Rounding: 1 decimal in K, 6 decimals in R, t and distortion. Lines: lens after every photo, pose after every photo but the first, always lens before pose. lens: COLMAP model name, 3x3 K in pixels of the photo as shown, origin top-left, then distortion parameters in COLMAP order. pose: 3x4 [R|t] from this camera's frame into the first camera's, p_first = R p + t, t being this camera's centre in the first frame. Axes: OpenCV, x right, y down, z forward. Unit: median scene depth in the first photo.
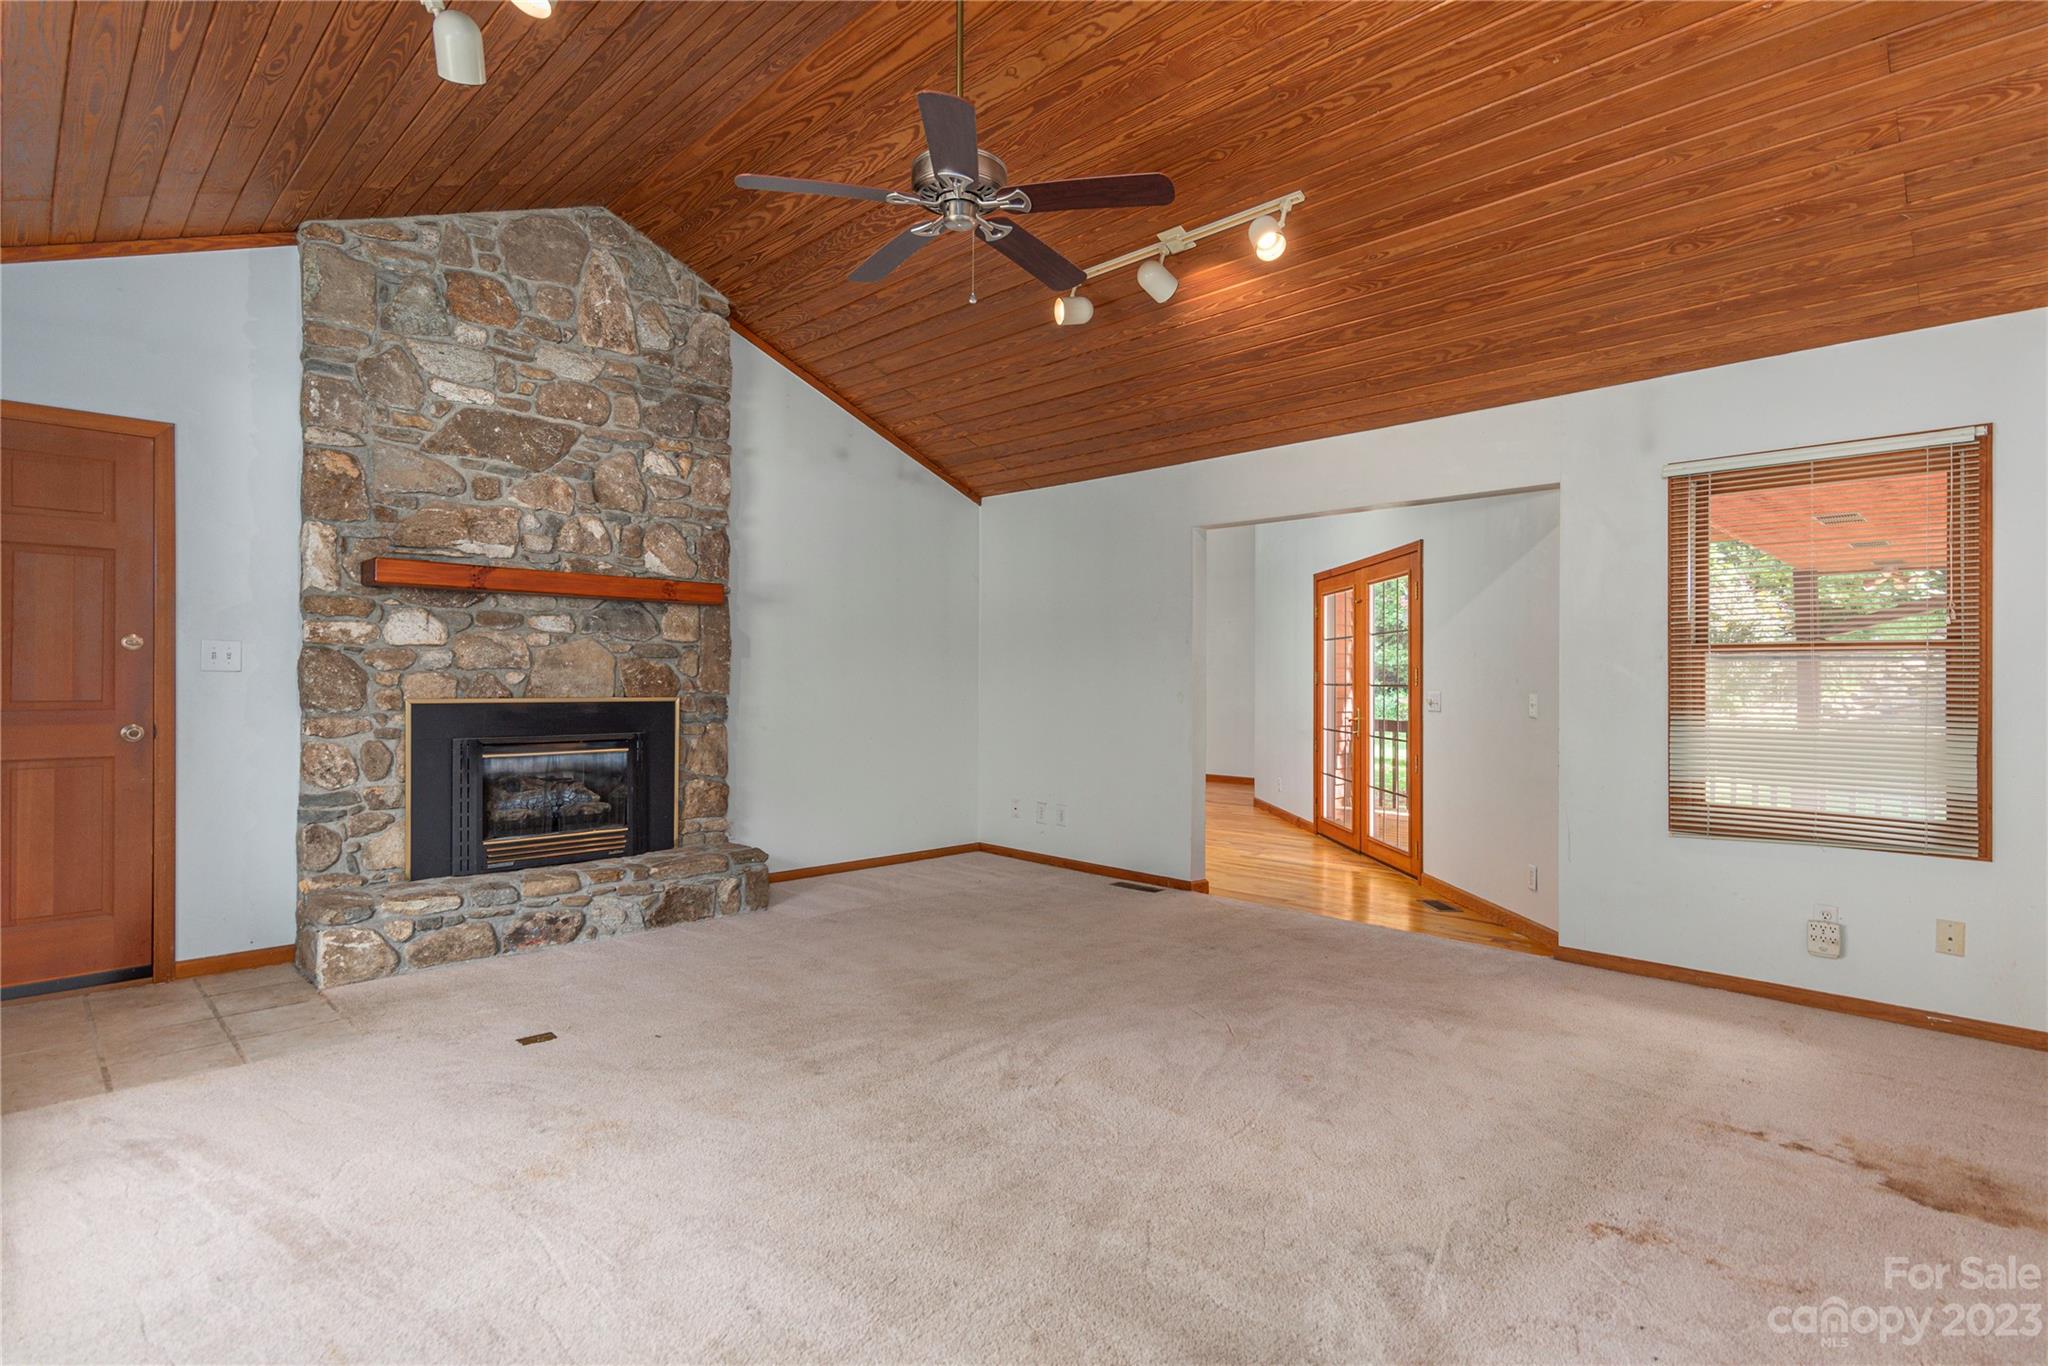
lens RADIAL K [[1002.0, 0, 1036.9], [0, 1002.0, 672.7], [0, 0, 1]] dist [0.011161, 0.001683]
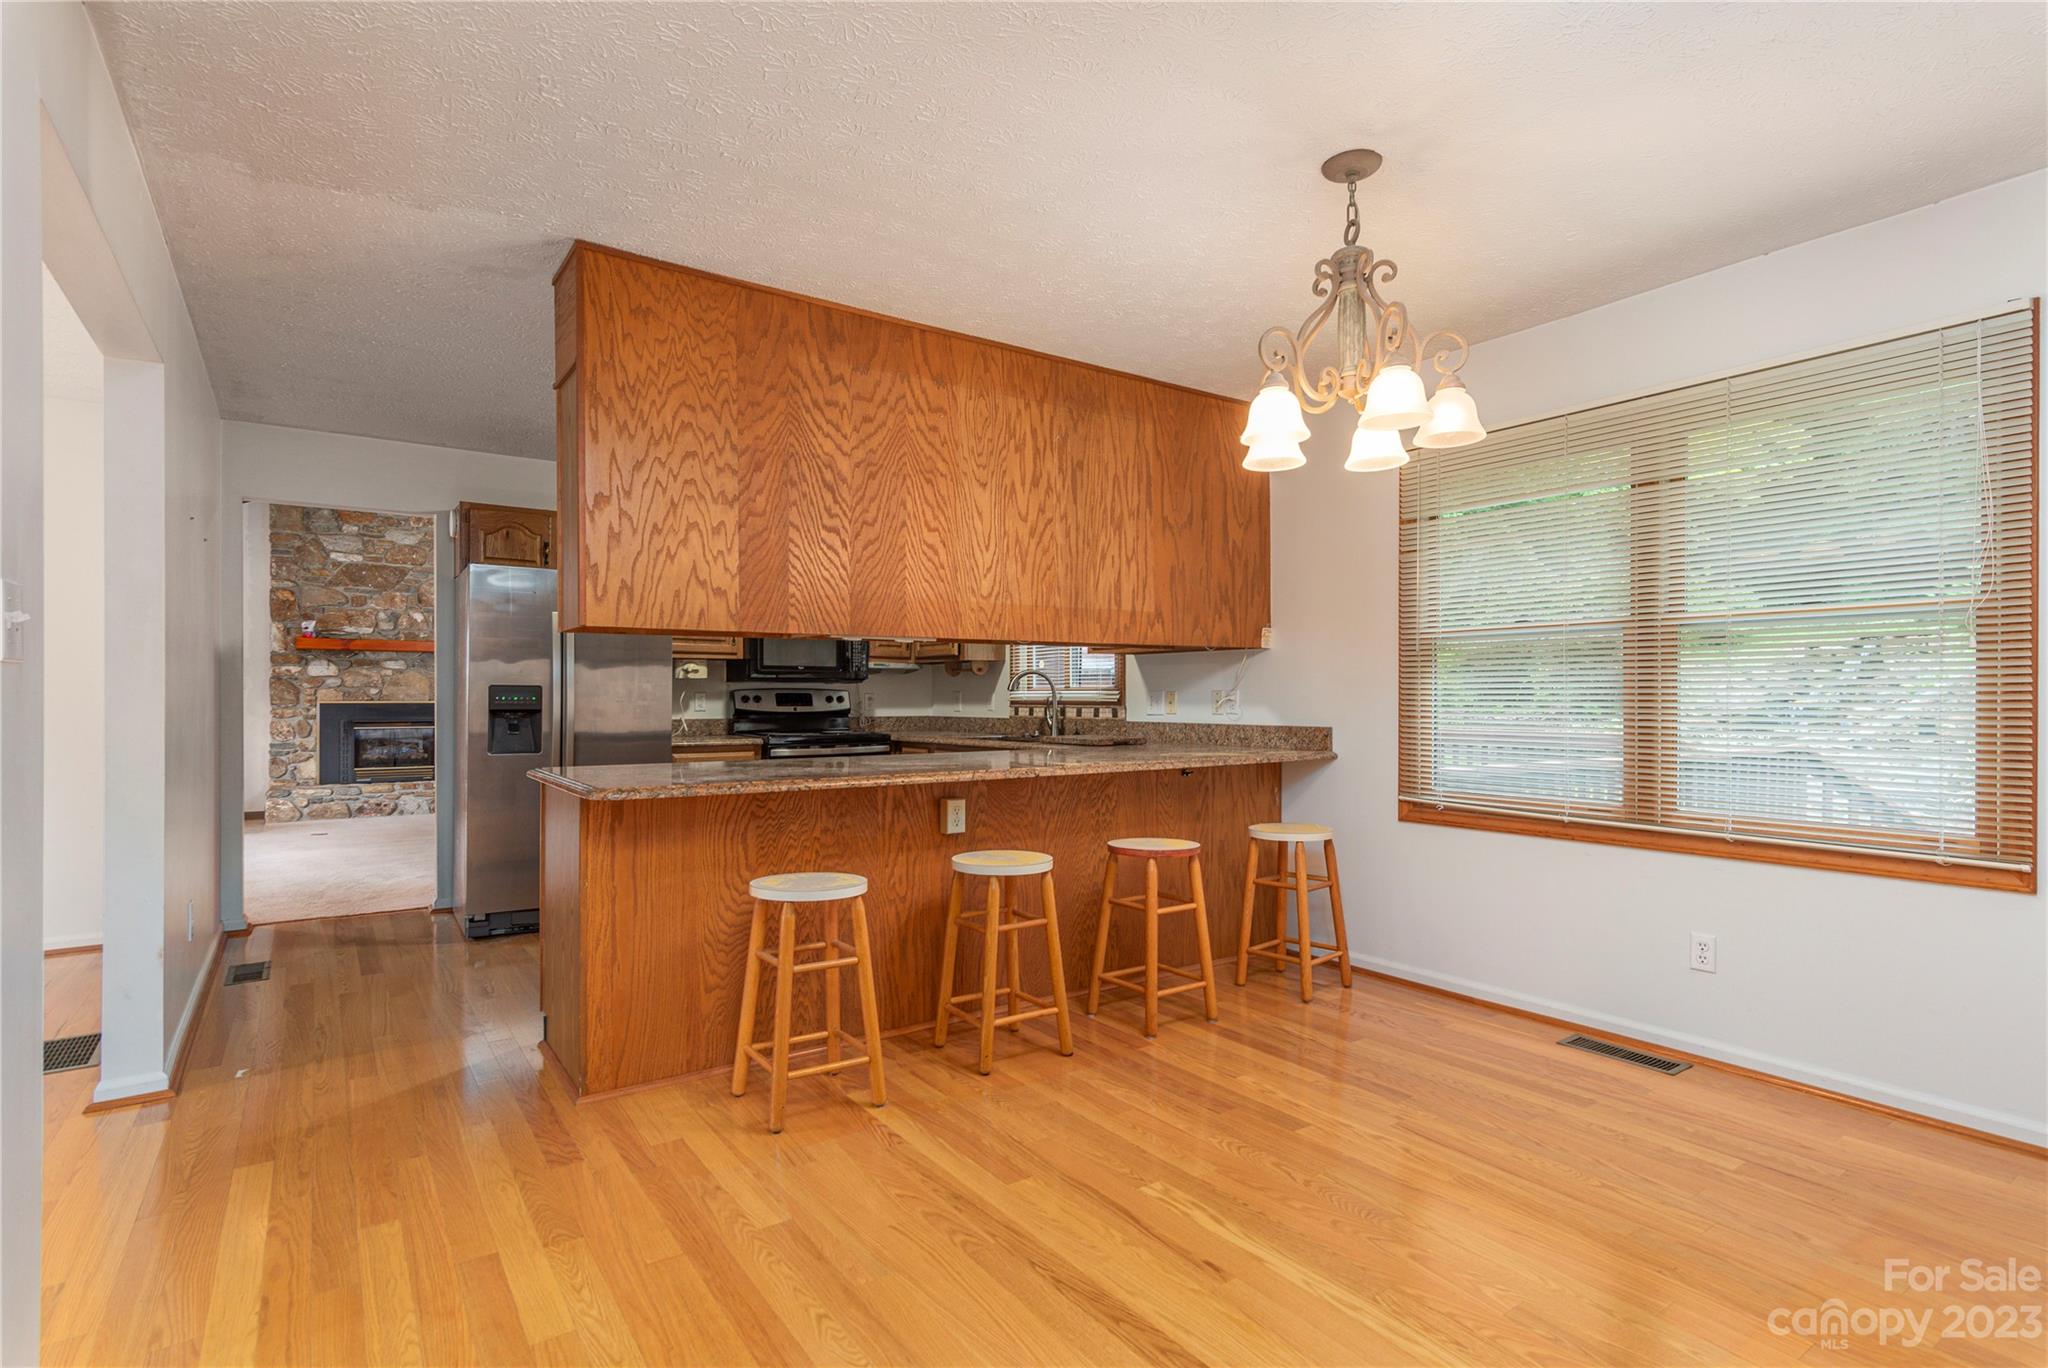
lens RADIAL K [[1002.0, 0, 1022.9], [0, 1002.0, 692.6], [0, 0, 1]] dist [0.011161, 0.001683]
pose [[0.981573, -0.007705, -0.190931, 1.224804], [0.007329, 0.999970, -0.002680, 0.023744], [0.190946, 0.001231, 0.981600, -0.805757]]
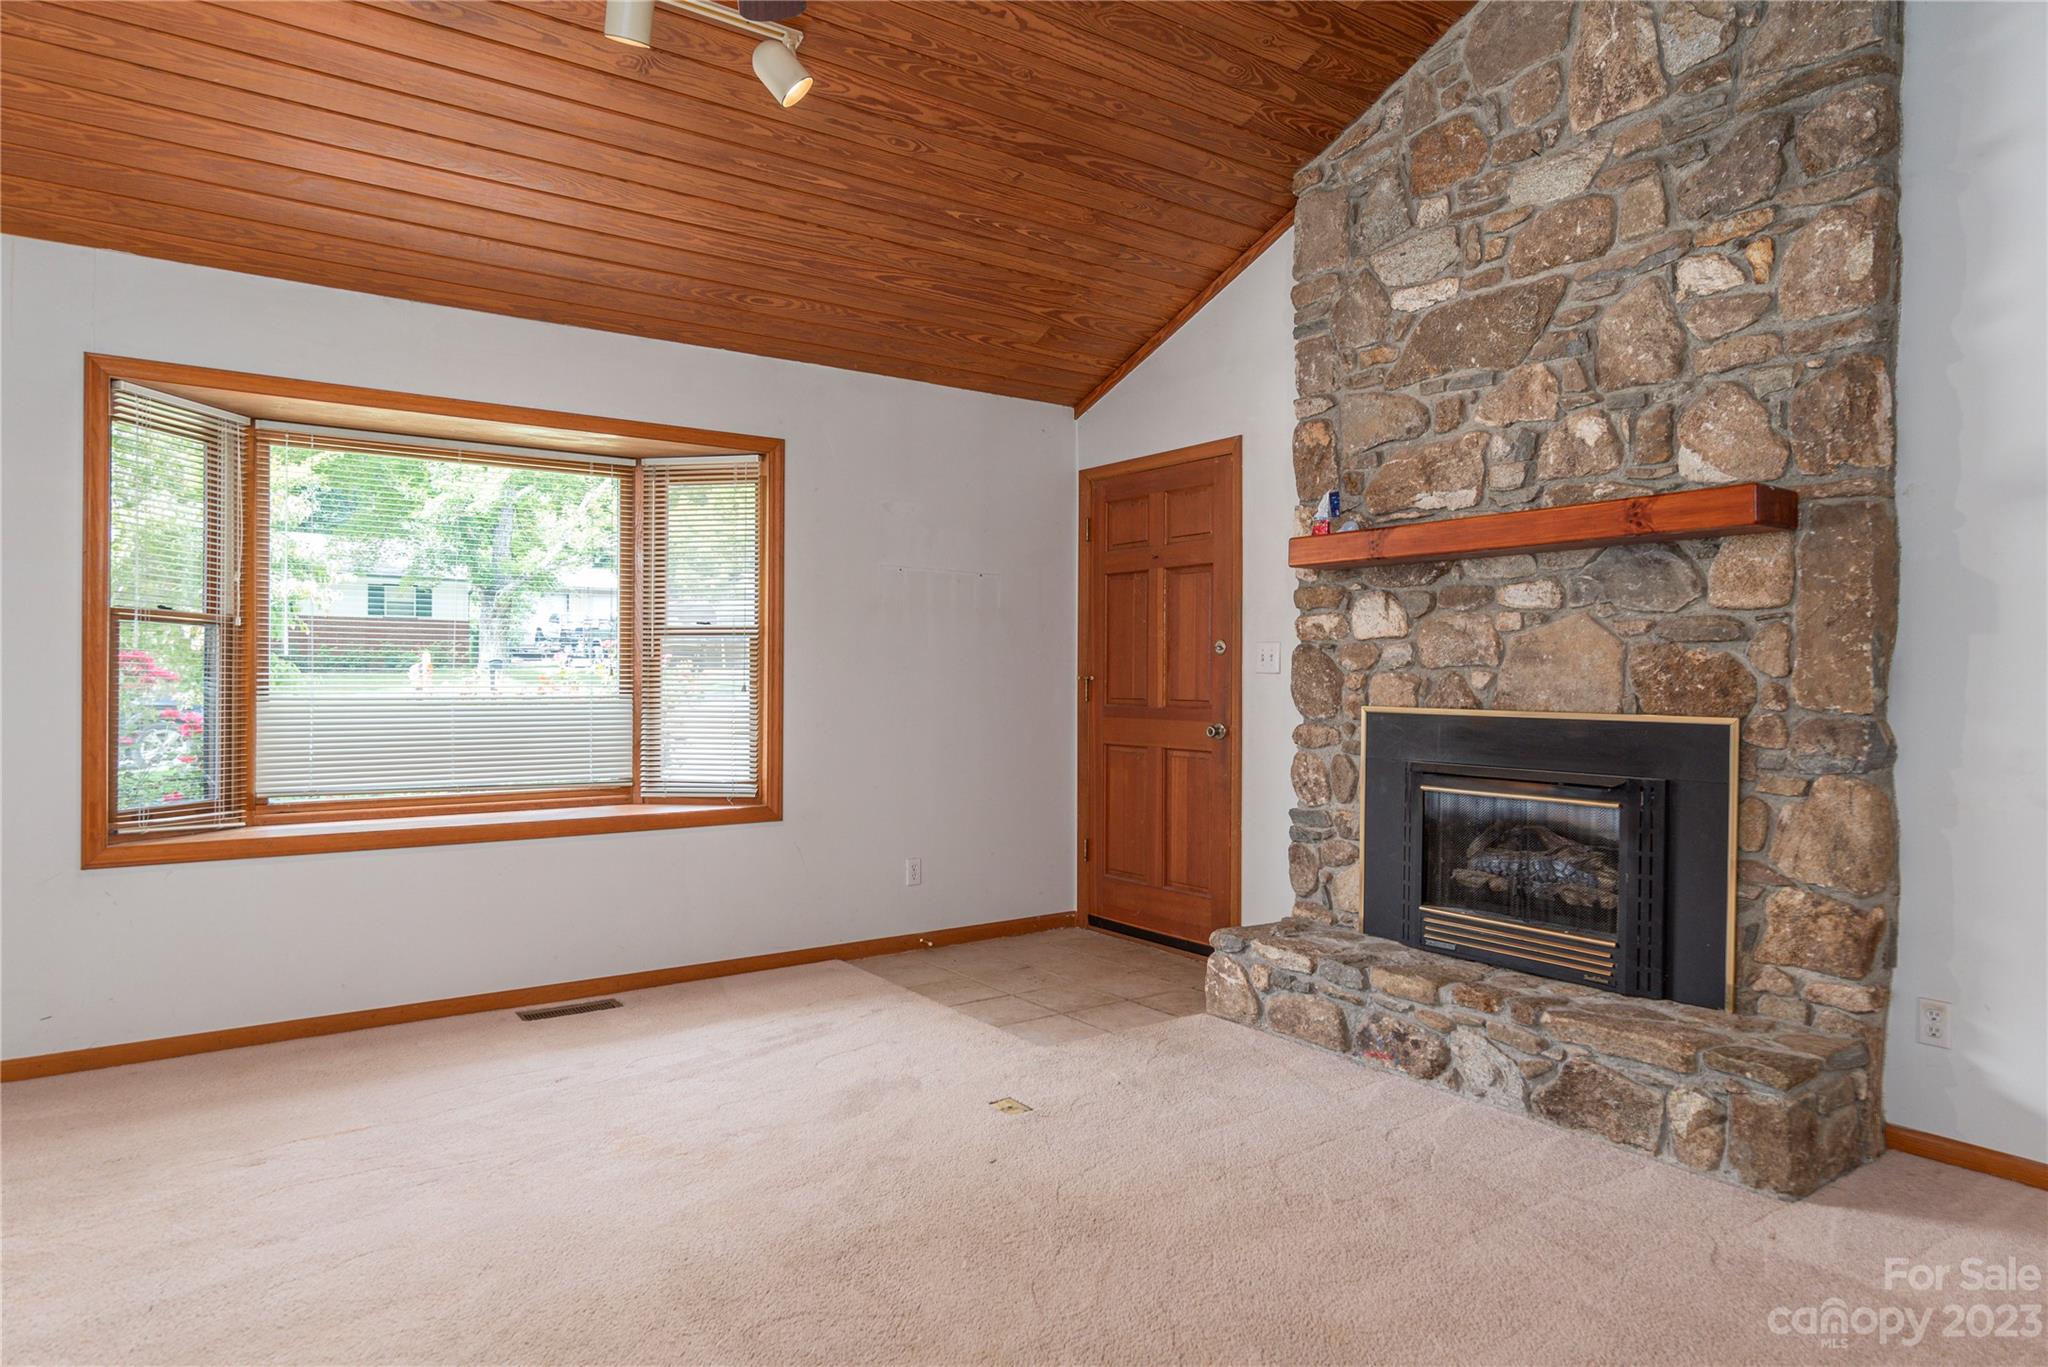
lens RADIAL K [[1238.2, 0, 1023.3], [0, 1238.2, 679.6], [0, 0, 1]] dist [0.004009, -0.000343]
pose [[-0.176124, -0.006330, -0.984348, 0.375178], [-0.001586, 0.999980, -0.006147, 0.011032], [0.984367, 0.000479, -0.176130, 0.866112]]
